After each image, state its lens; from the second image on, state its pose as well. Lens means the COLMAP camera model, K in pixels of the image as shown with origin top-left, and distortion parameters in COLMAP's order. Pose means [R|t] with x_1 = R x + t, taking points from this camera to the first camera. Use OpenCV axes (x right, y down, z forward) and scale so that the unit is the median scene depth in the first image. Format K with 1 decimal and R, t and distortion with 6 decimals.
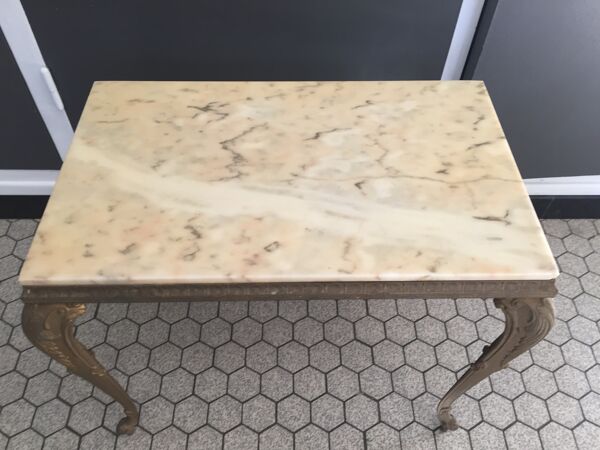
lens RADIAL K [[513.9, 0, 300.8], [0, 513.9, 222.0], [0, 0, 1]] dist [0.050102, -0.057381]
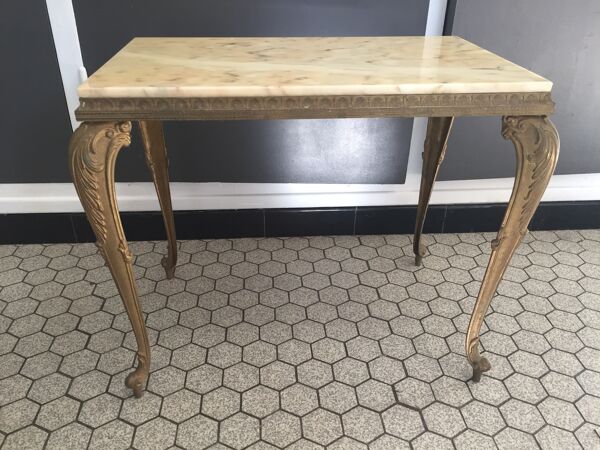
lens RADIAL K [[513.9, 0, 298.9], [0, 513.9, 228.8], [0, 0, 1]] dist [0.050102, -0.057381]
pose [[0.997987, -0.037928, 0.050824, -0.079965], [0.054049, 0.927925, -0.368828, 0.467987], [-0.033172, 0.370832, 0.928107, 0.039639]]
